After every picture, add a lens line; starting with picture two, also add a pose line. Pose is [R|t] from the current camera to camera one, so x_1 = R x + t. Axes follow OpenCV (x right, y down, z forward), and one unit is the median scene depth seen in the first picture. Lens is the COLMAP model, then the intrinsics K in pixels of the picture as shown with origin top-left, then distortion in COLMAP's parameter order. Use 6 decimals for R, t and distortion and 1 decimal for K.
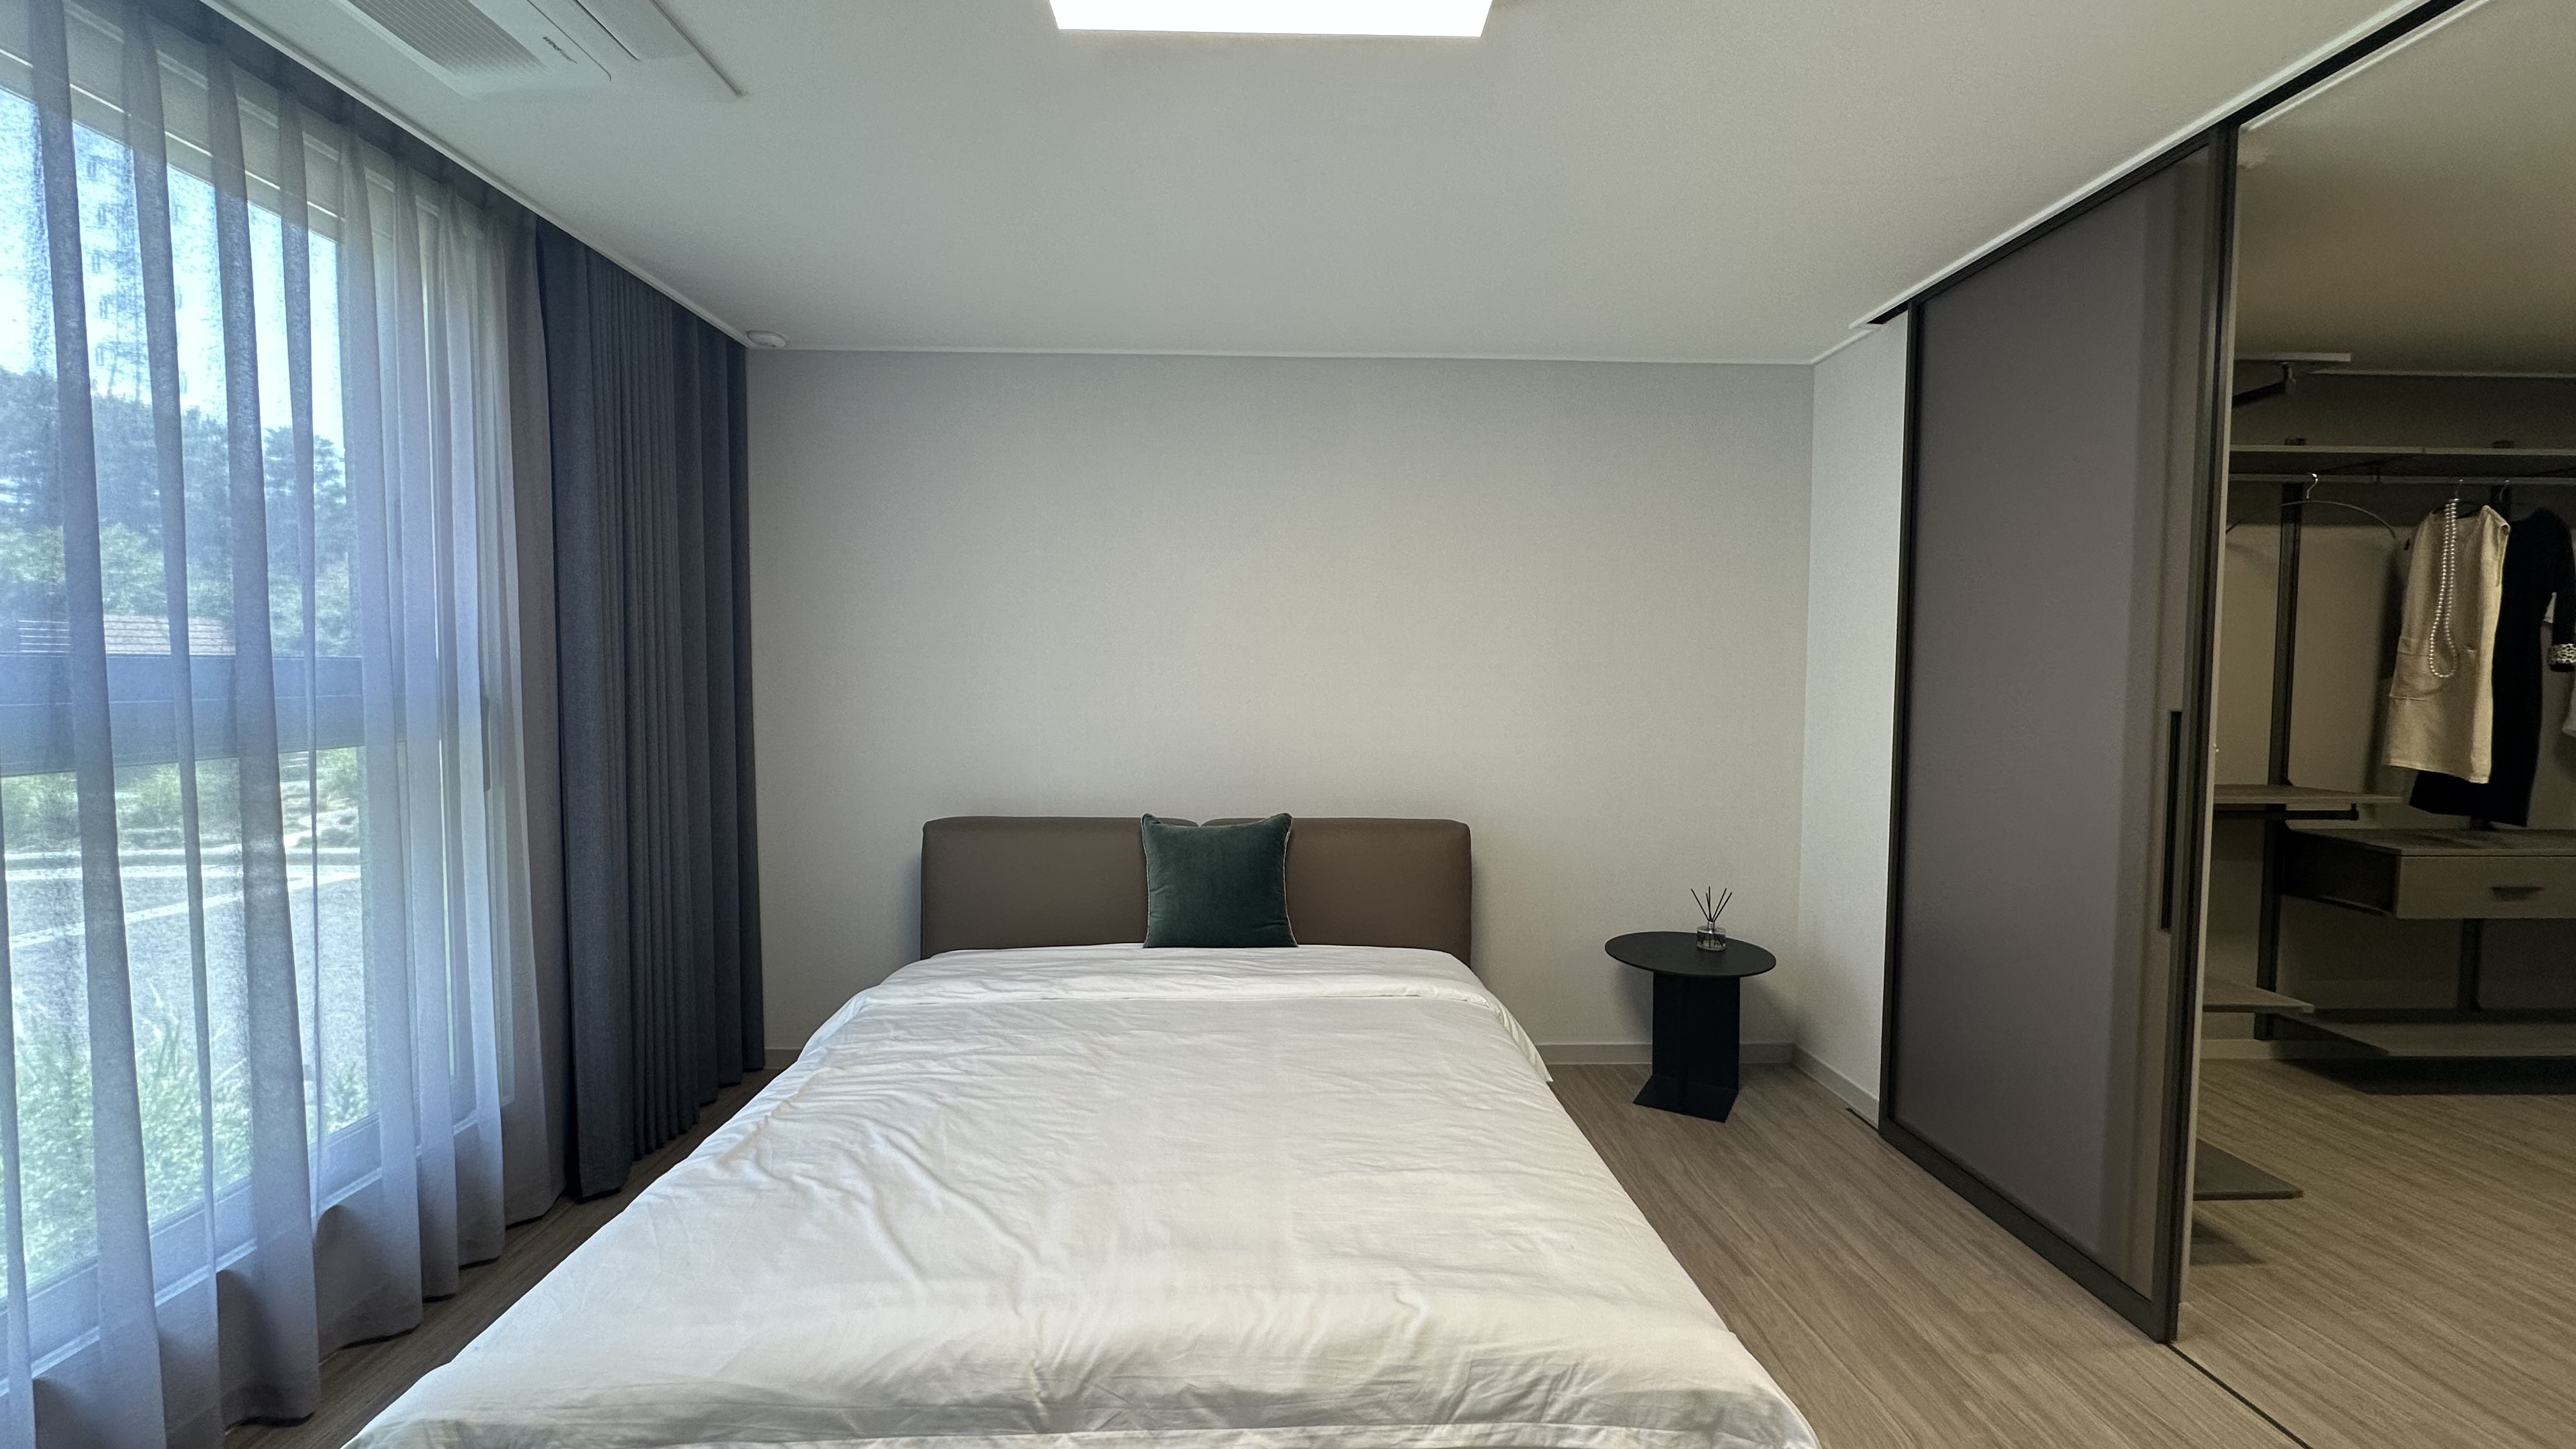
lens RADIAL K [[1026.9, 0, 1273.7], [0, 1026.9, 718.4], [0, 0, 1]] dist [-0.009081, 0.000162]
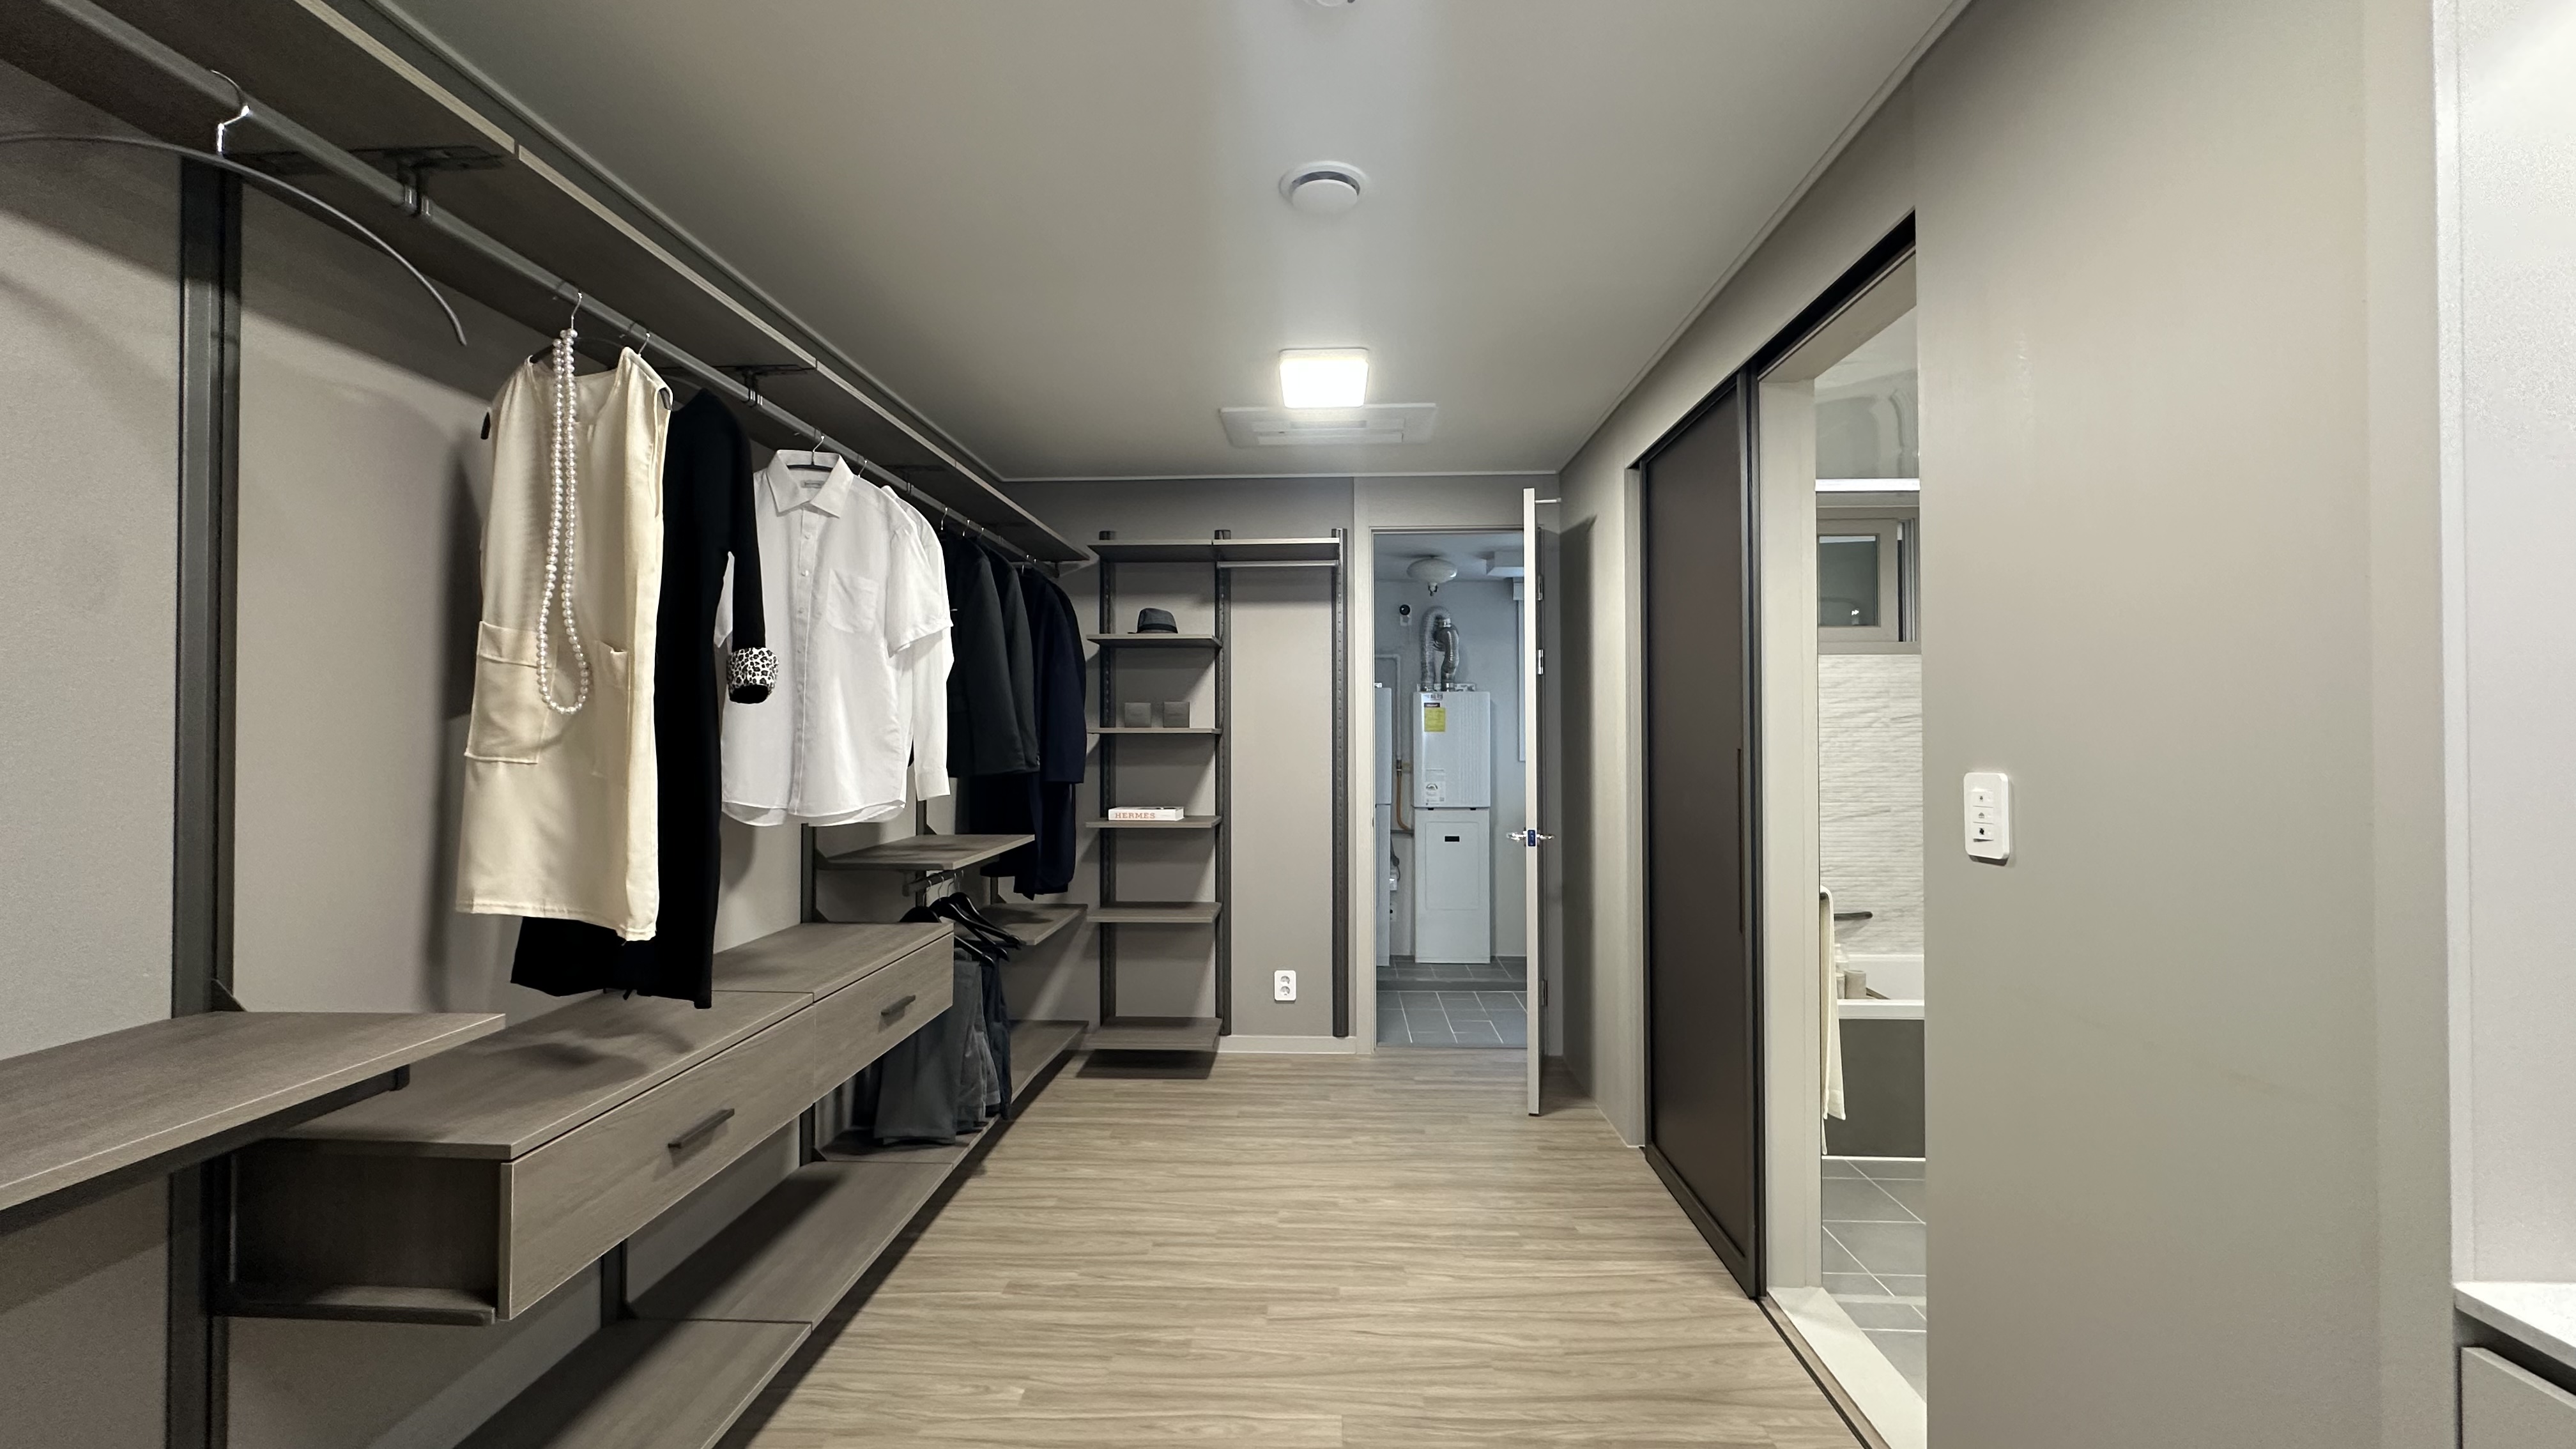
lens RADIAL K [[1026.9, 0, 1279.9], [0, 1026.9, 714.7], [0, 0, 1]] dist [-0.009081, 0.000162]
pose [[0.063033, 0.007309, 0.997985, 0.700267], [0.051653, 0.998609, -0.010576, -0.017621], [-0.996674, 0.052215, 0.062568, 0.638866]]
